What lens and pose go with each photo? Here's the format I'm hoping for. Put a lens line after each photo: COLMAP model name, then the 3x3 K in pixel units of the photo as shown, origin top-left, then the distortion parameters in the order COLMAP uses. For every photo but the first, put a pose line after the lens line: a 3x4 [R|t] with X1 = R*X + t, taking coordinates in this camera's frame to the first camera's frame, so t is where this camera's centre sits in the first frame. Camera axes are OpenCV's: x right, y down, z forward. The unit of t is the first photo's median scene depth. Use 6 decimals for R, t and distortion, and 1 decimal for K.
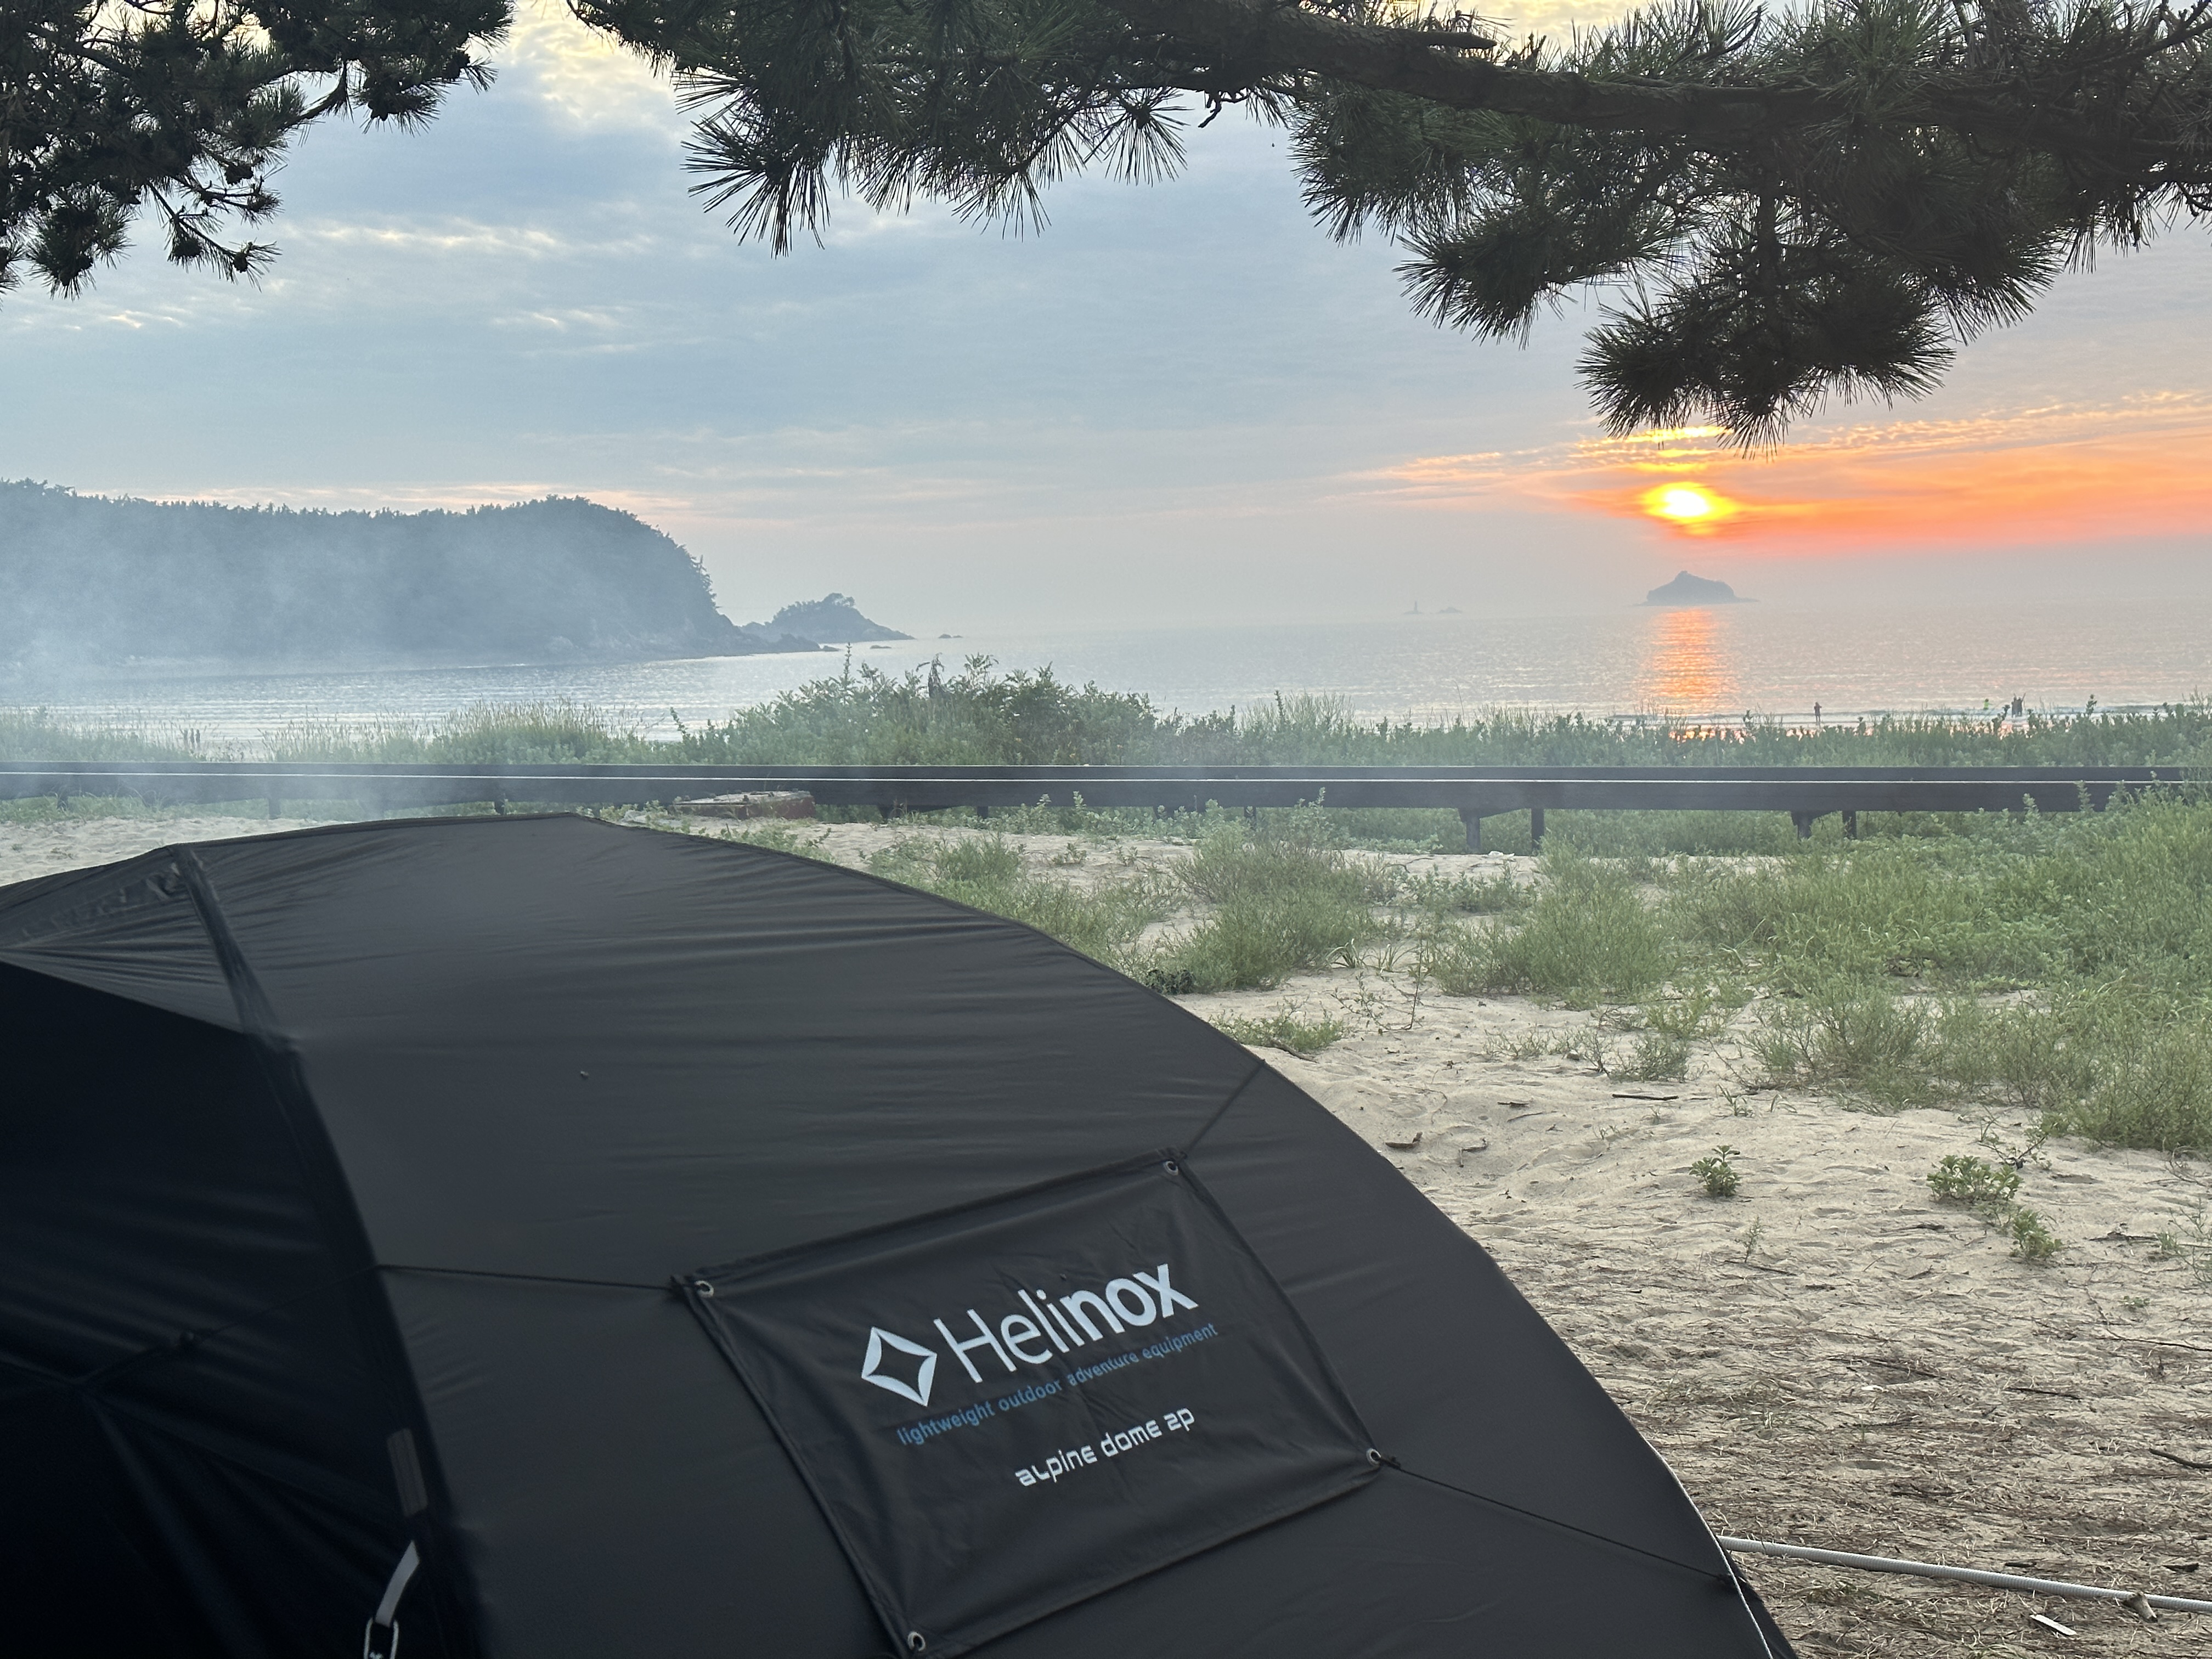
lens RADIAL K [[3061.5, 0, 1106.0], [0, 3061.5, 829.5], [0, 0, 1]] dist [0.189070, -0.081930]
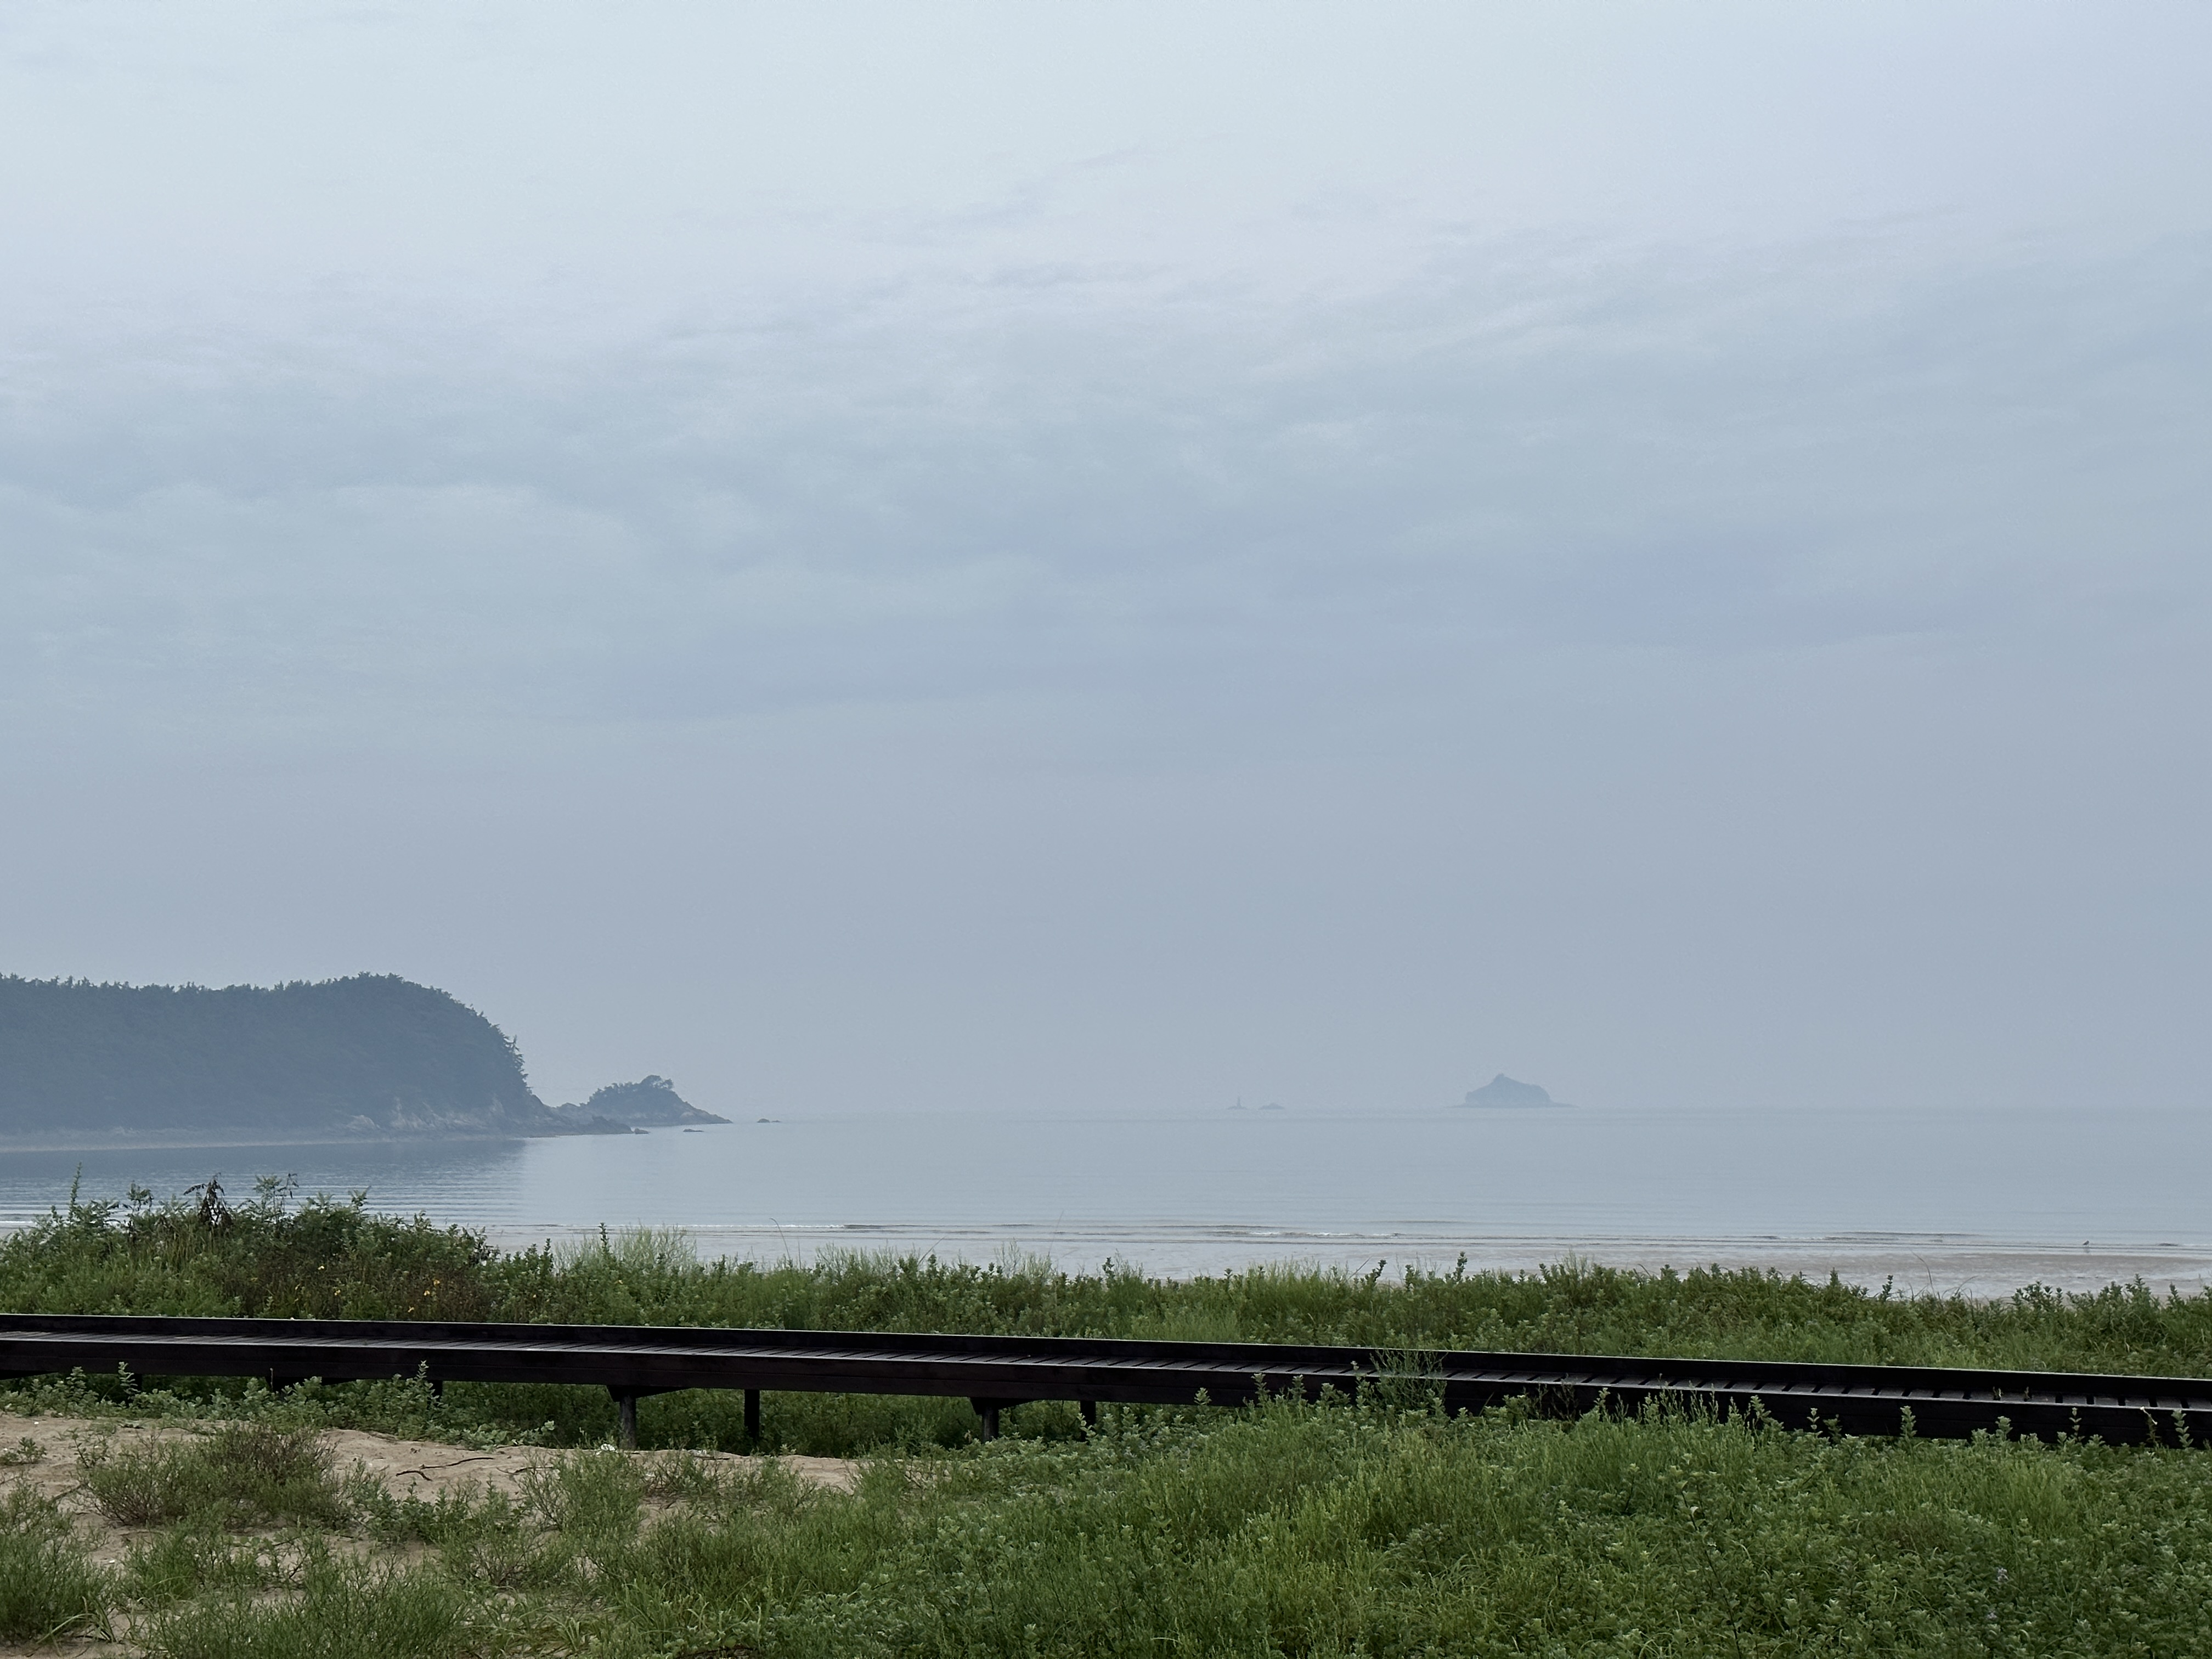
lens RADIAL K [[3061.5, 0, 1106.0], [0, 3061.5, 829.5], [0, 0, 1]] dist [0.189070, -0.081930]
pose [[0.998505, 0.027590, 0.047186, 0.388496], [-0.019781, 0.987144, -0.158608, -0.047229], [-0.050956, 0.157437, 0.986213, 0.259094]]
